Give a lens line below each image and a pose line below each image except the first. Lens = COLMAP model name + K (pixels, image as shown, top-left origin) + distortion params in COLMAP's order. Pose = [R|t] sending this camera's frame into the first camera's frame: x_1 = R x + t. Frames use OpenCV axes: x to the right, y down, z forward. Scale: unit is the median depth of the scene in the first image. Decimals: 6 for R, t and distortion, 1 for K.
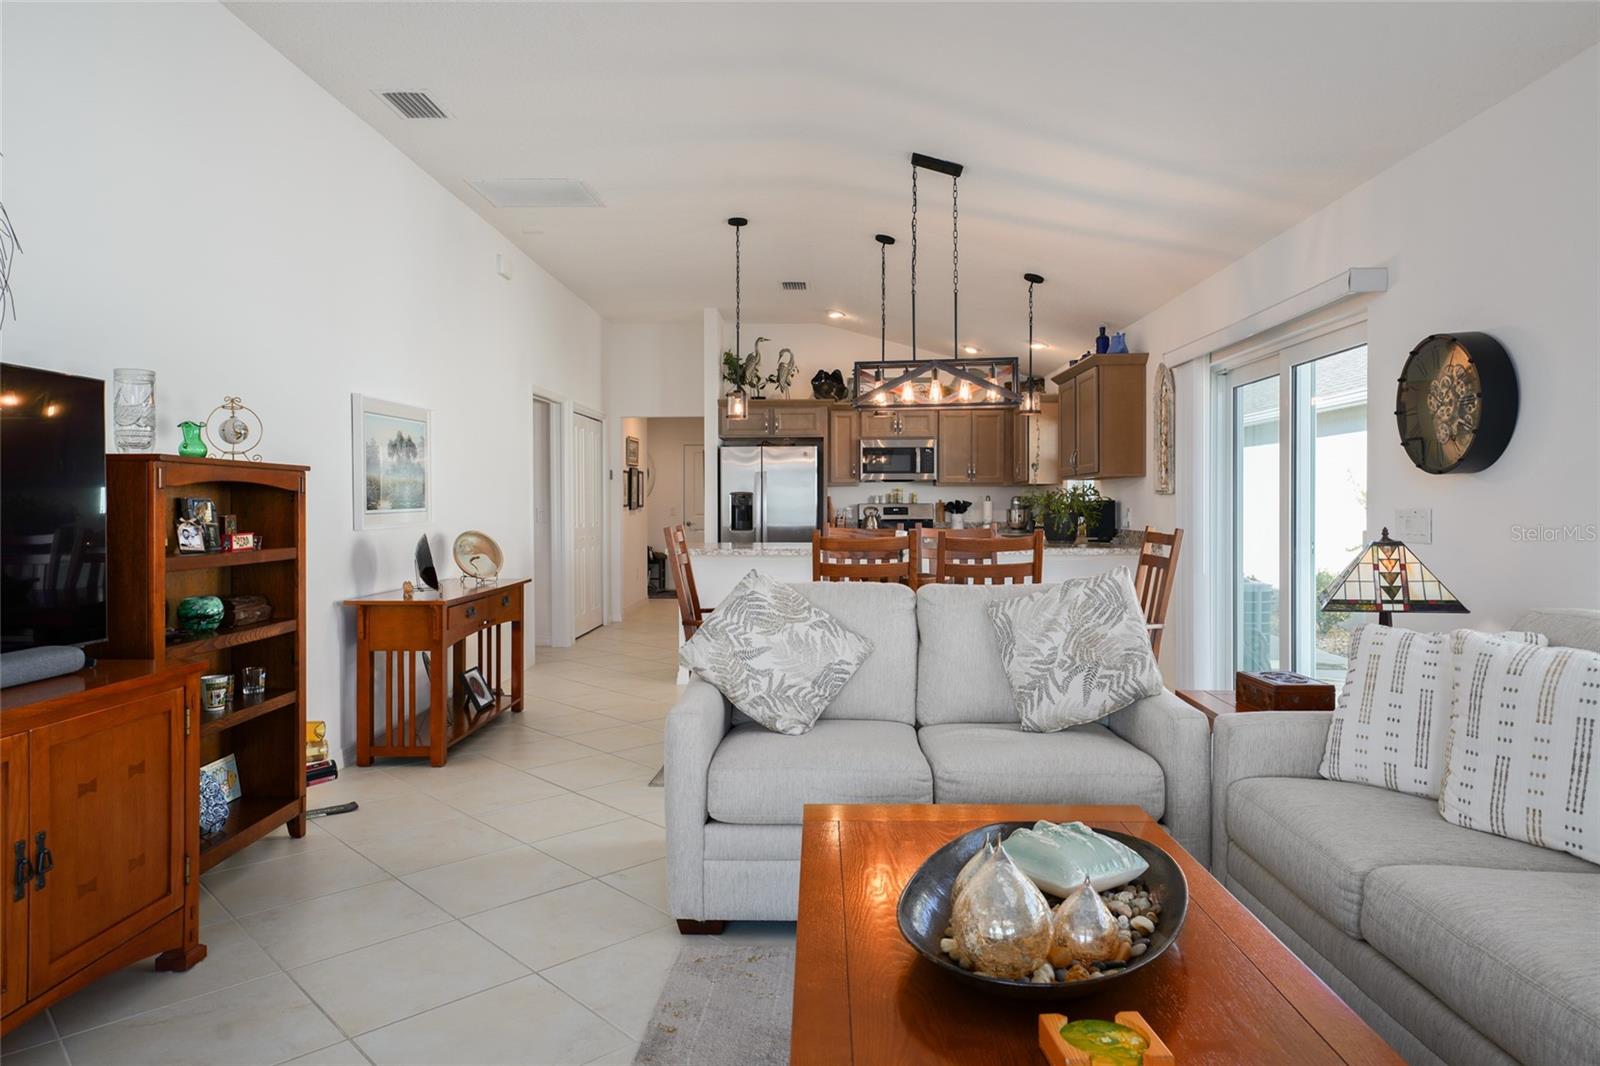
lens RADIAL K [[998.4, 0, 811.6], [0, 998.4, 509.5], [0, 0, 1]] dist [0.019358, 0.002172]
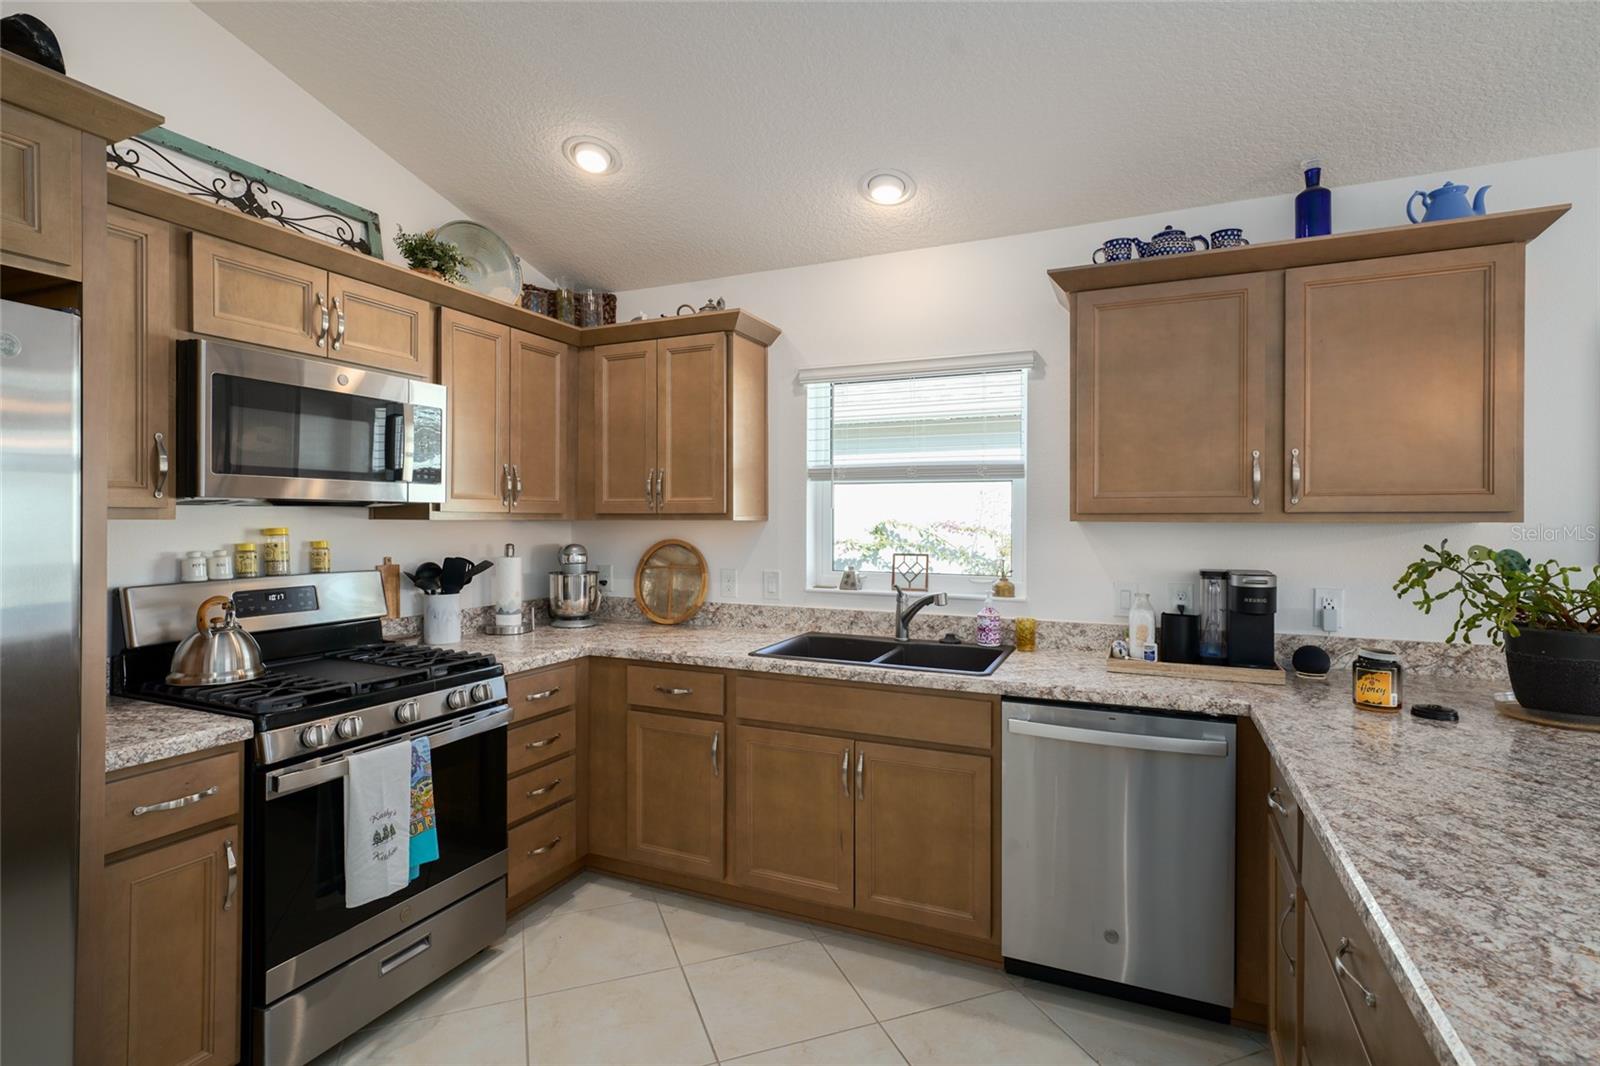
lens RADIAL K [[771.5, 0, 798.6], [0, 771.5, 522.0], [0, 0, 1]] dist [0.000885, 0.001880]
pose [[0.392683, -0.000376, 0.919674, -0.134903], [0.001608, 0.999999, -0.000277, -0.043048], [-0.919673, 0.001588, 0.392683, 1.458270]]
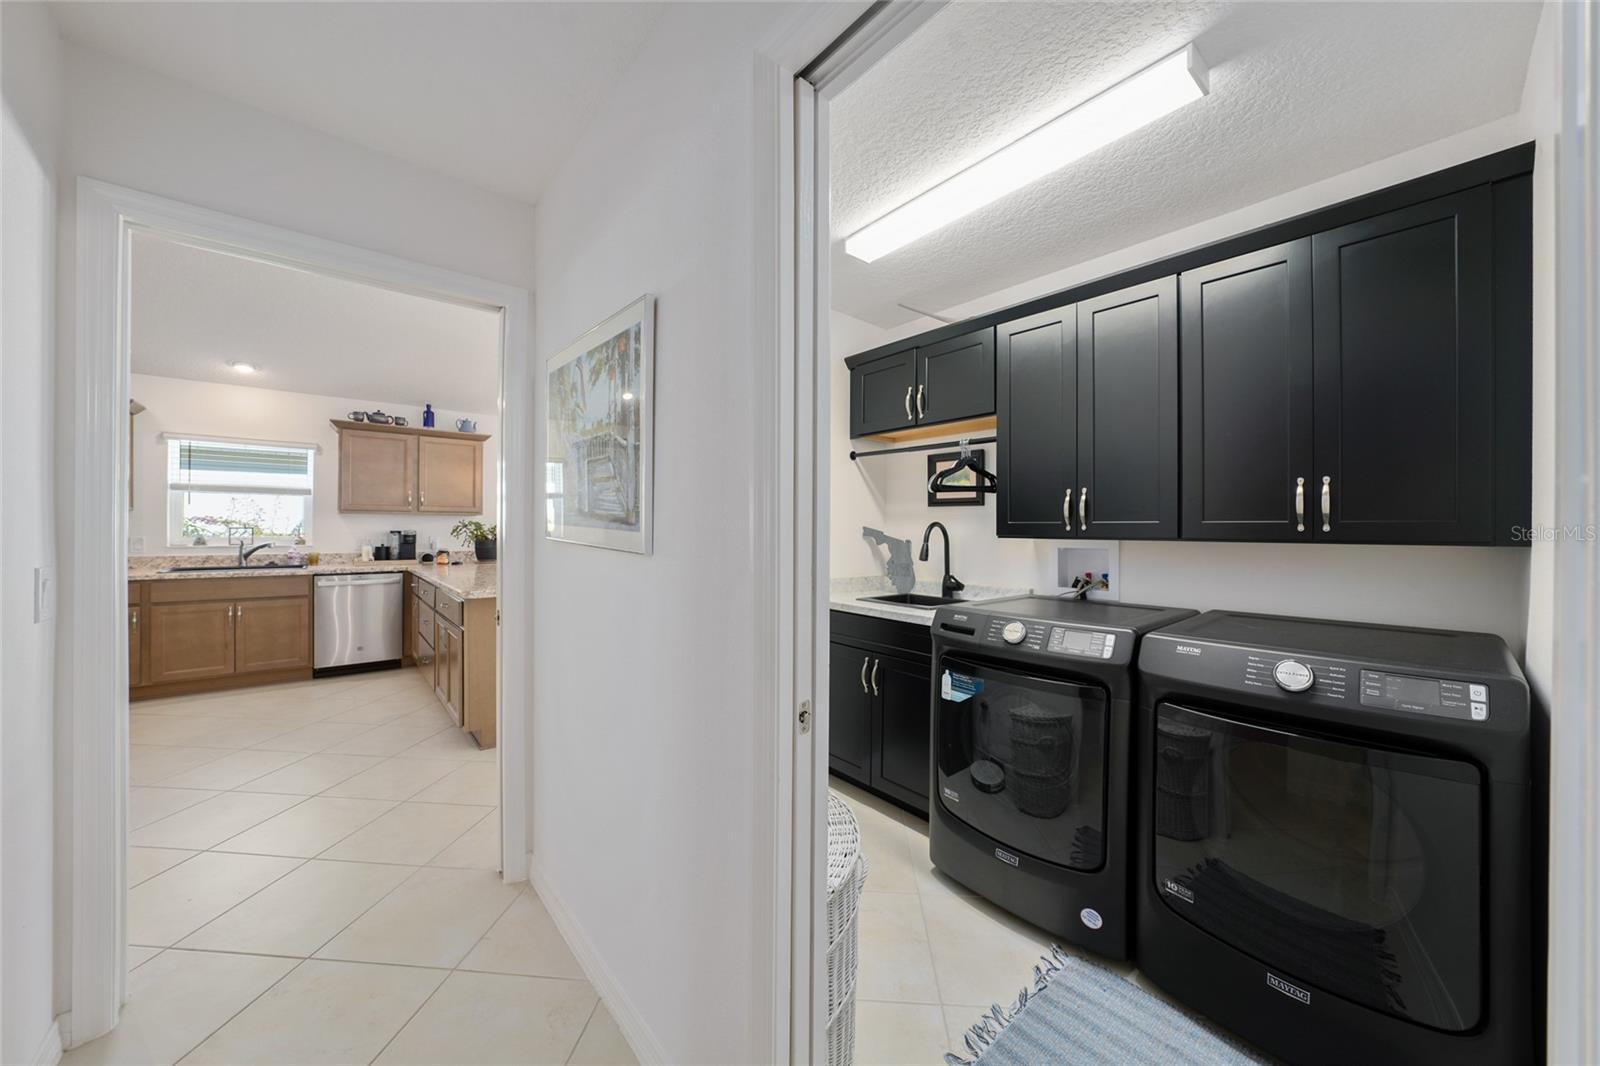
lens RADIAL K [[562.4, 0, 799.3], [0, 562.4, 529.6], [0, 0, 1]] dist [-0.008636, 0.000016]
pose [[-0.662007, -0.003379, 0.749490, -0.842876], [-0.001013, 0.999993, 0.003614, -0.019518], [-0.749497, 0.001633, -0.662006, 1.532929]]
